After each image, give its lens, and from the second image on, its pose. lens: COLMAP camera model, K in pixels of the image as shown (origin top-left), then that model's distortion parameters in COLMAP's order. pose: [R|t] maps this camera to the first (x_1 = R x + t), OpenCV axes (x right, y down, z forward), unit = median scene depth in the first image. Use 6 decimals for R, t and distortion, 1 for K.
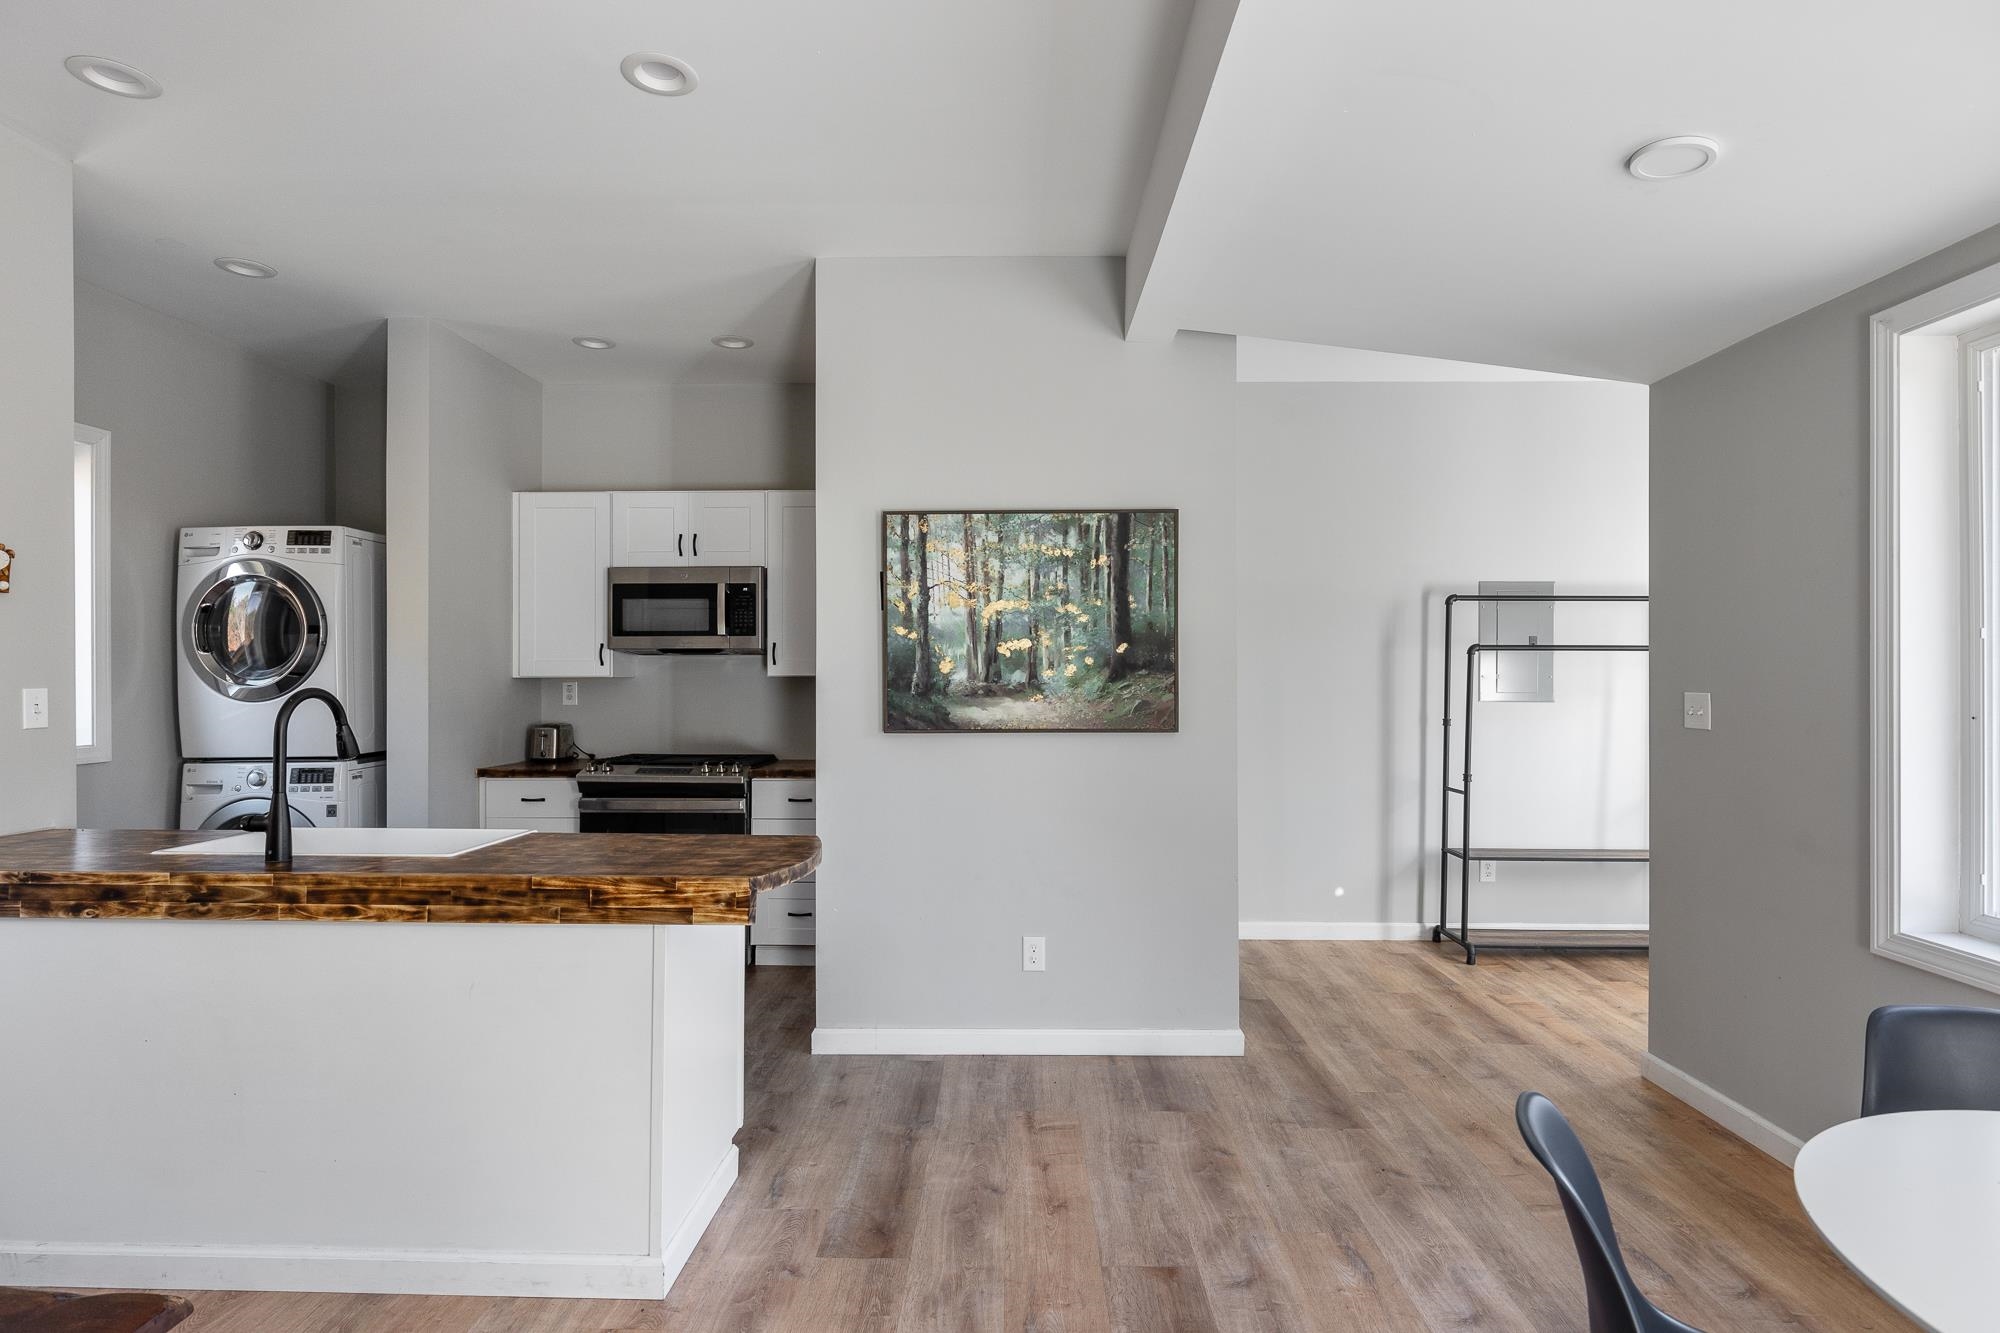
lens RADIAL K [[1018.6, 0, 996.1], [0, 1018.6, 668.7], [0, 0, 1]] dist [-0.001105, -0.000586]
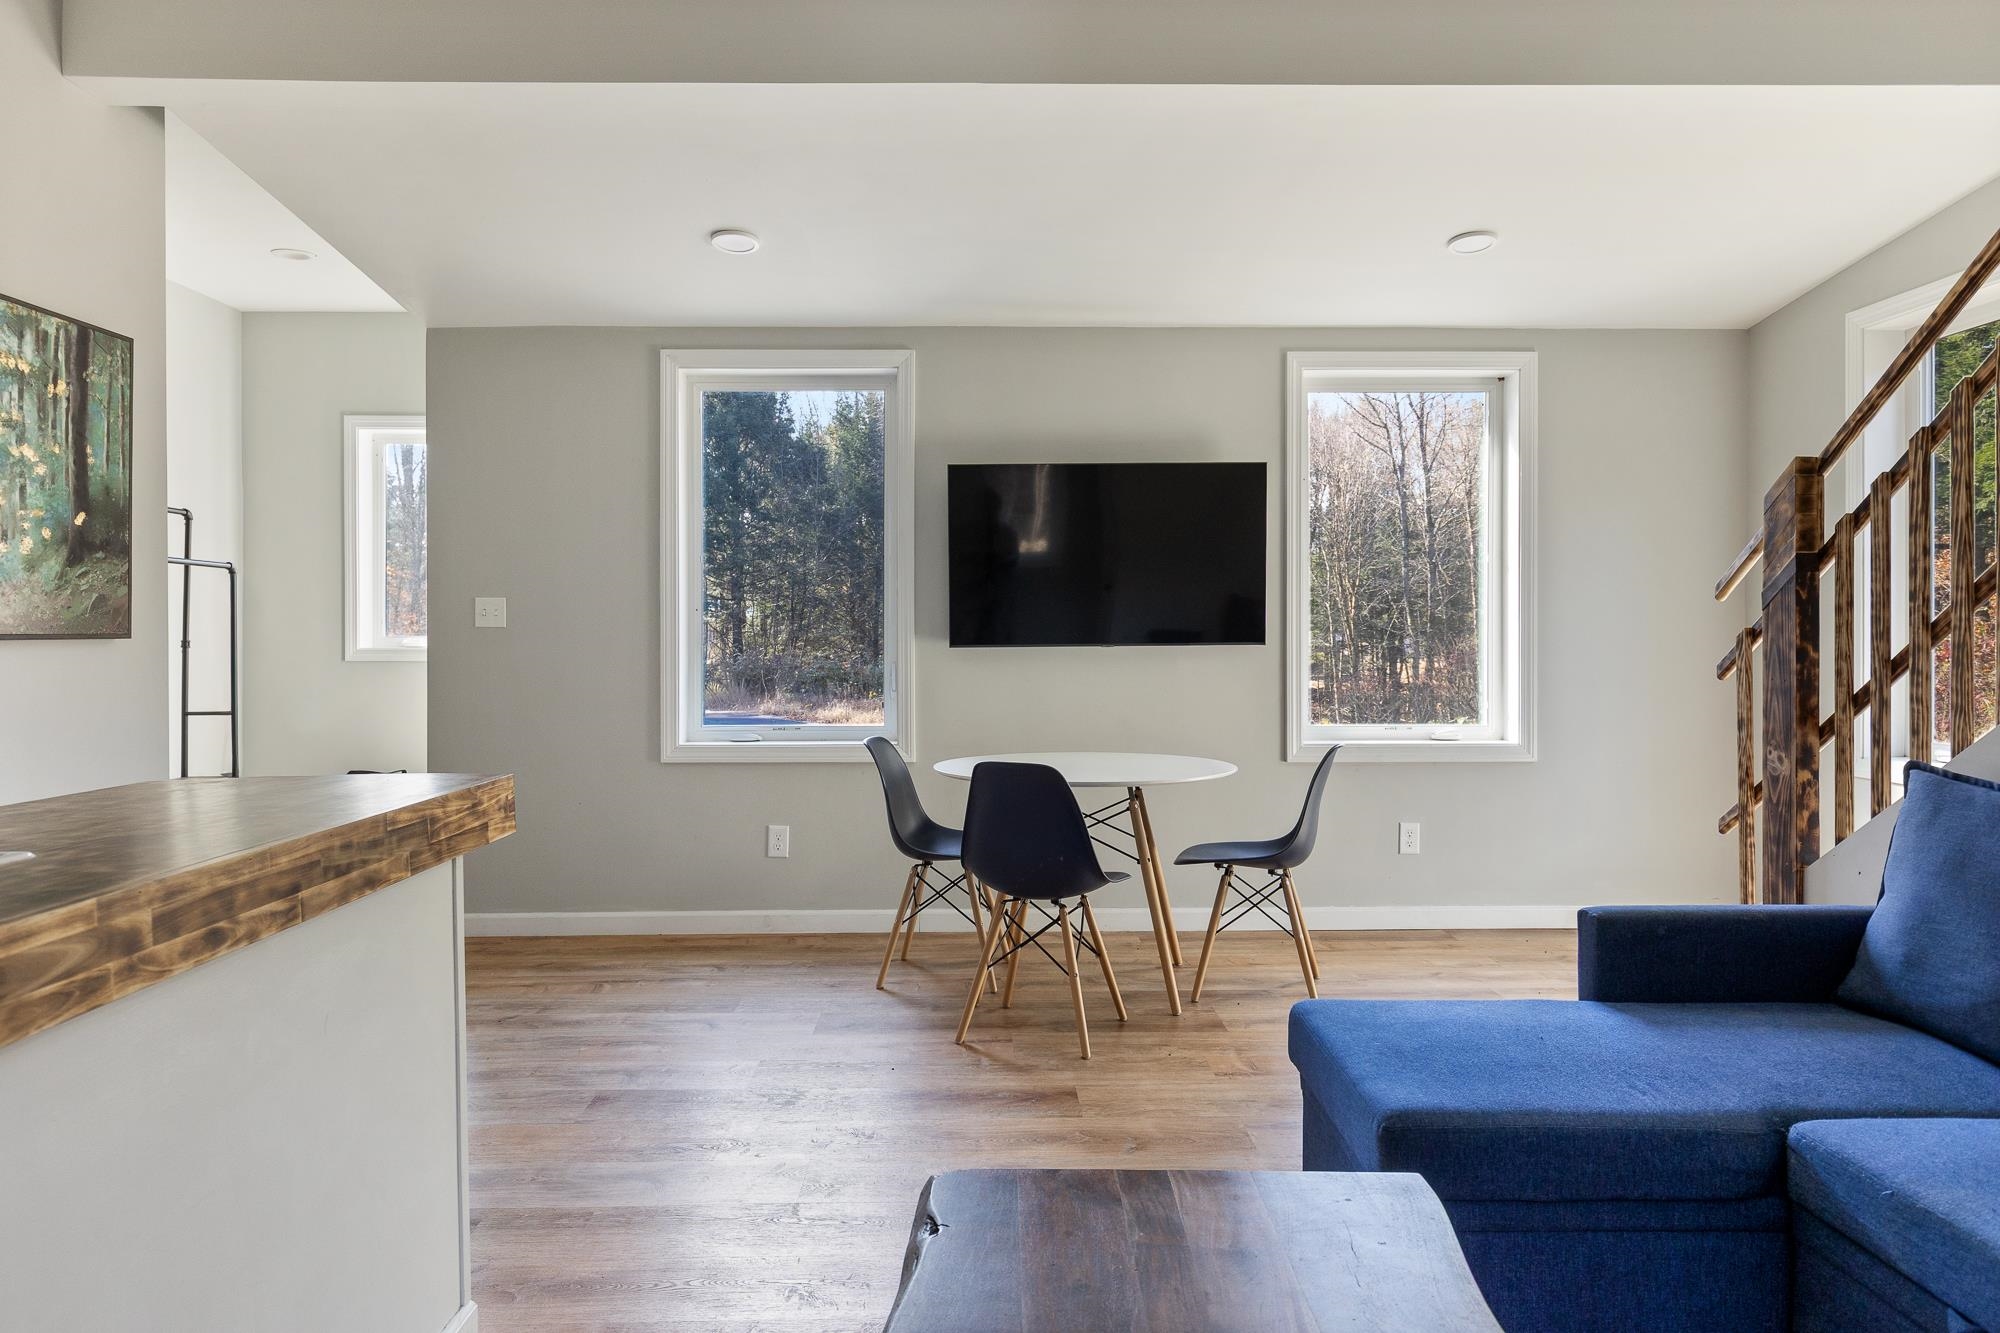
lens RADIAL K [[1282.1, 0, 994.9], [0, 1282.1, 642.9], [0, 0, 1]] dist [-0.004993, 0.002005]
pose [[-0.034323, -0.009628, 0.999364, -0.780314], [-0.003127, 0.999950, 0.009527, 0.055098], [-0.999406, -0.002798, -0.034351, 0.399415]]
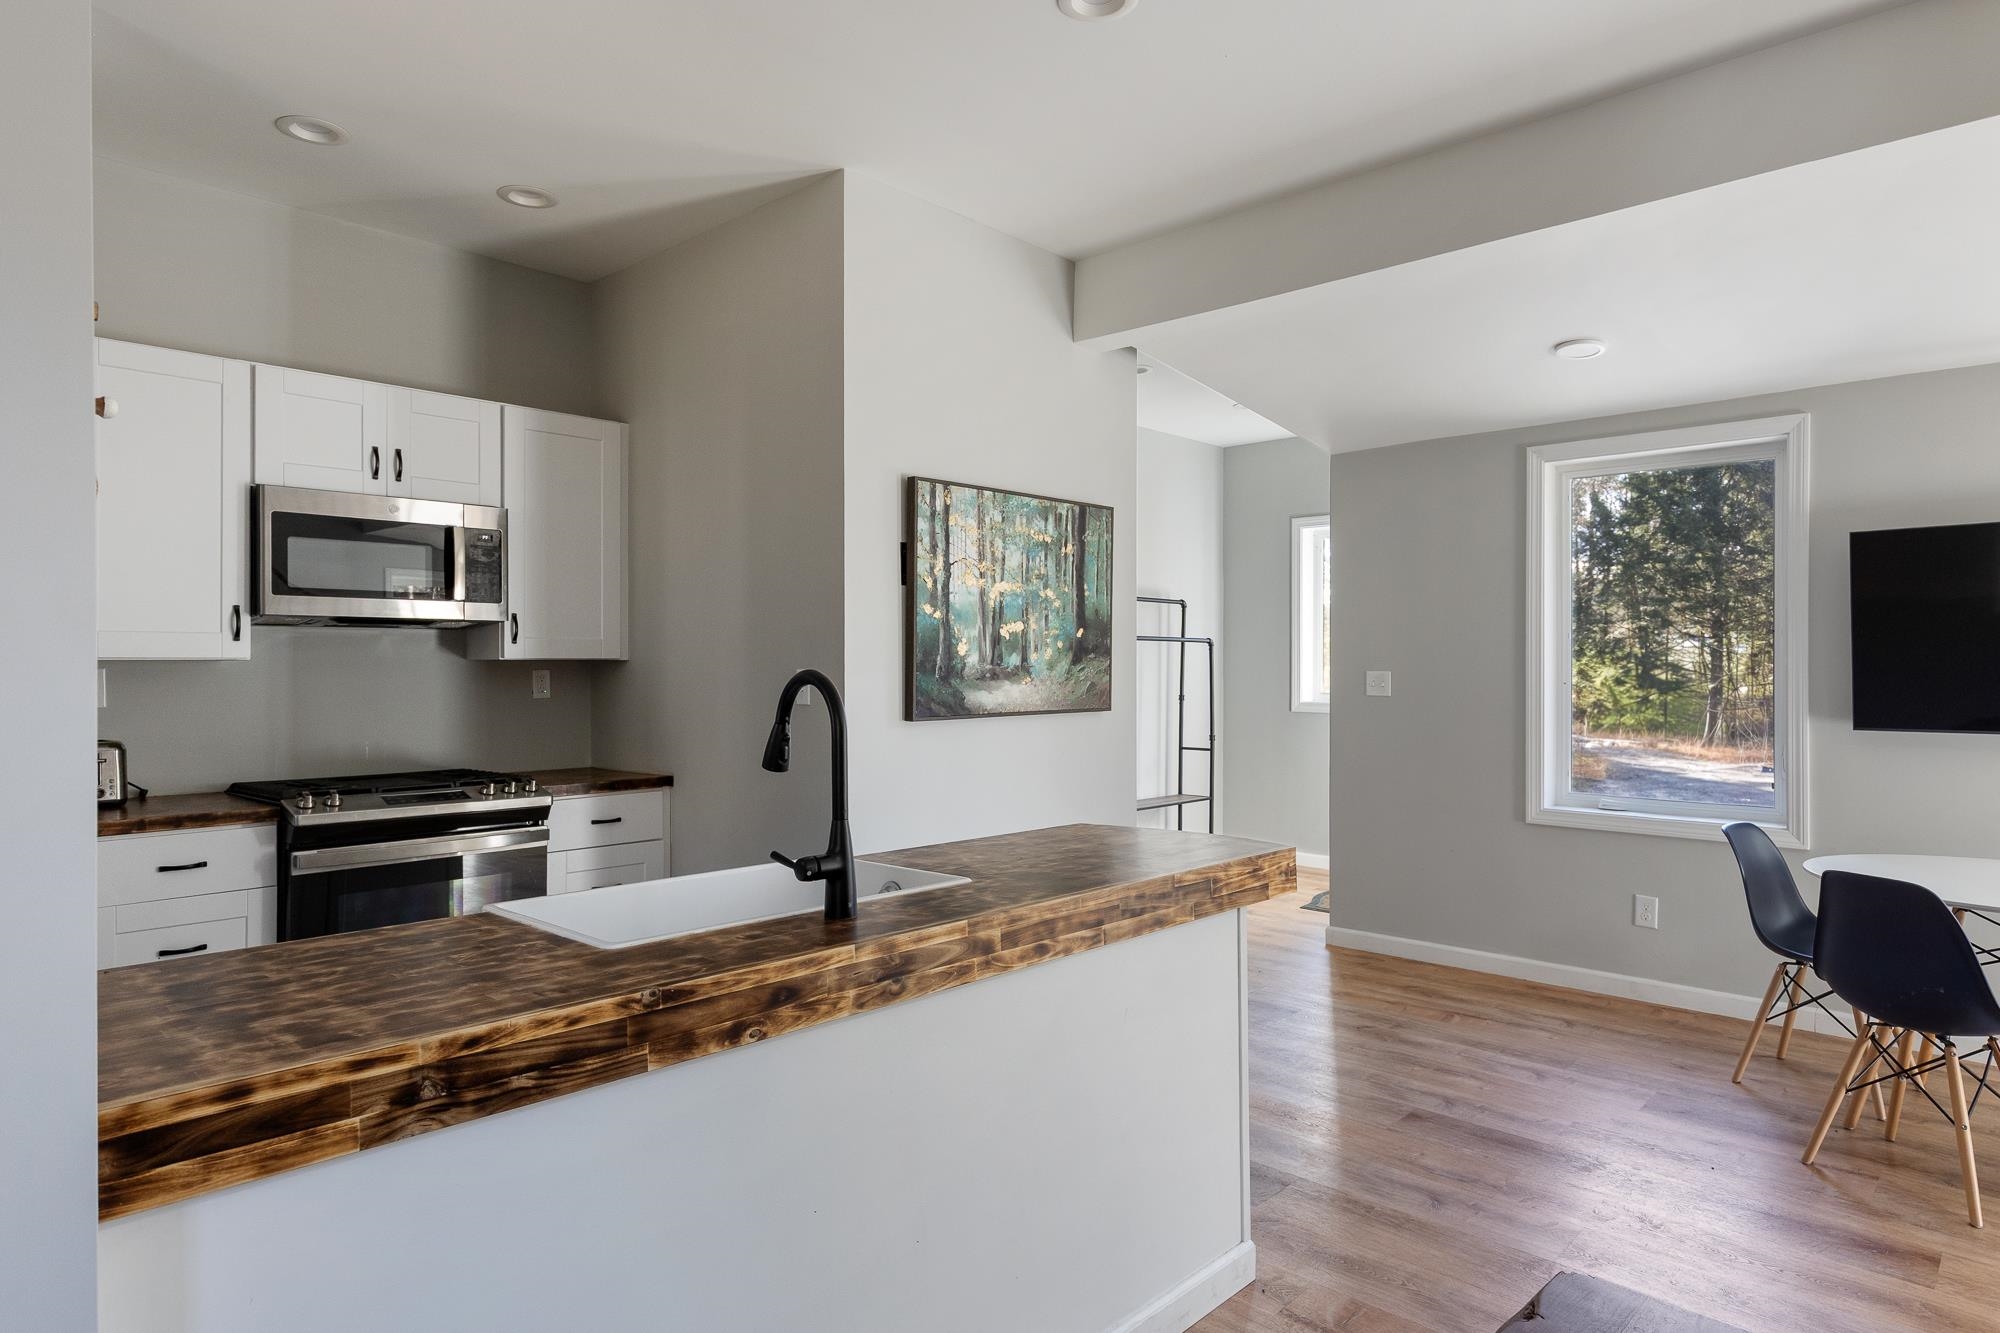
lens RADIAL K [[1140.3, 0, 992.8], [0, 1140.3, 660.0], [0, 0, 1]] dist [0.005472, -0.000134]
pose [[0.674720, 0.002903, 0.738068, -0.813469], [-0.005204, 0.999986, 0.000824, 0.007485], [-0.738056, -0.004396, 0.674725, 0.265826]]
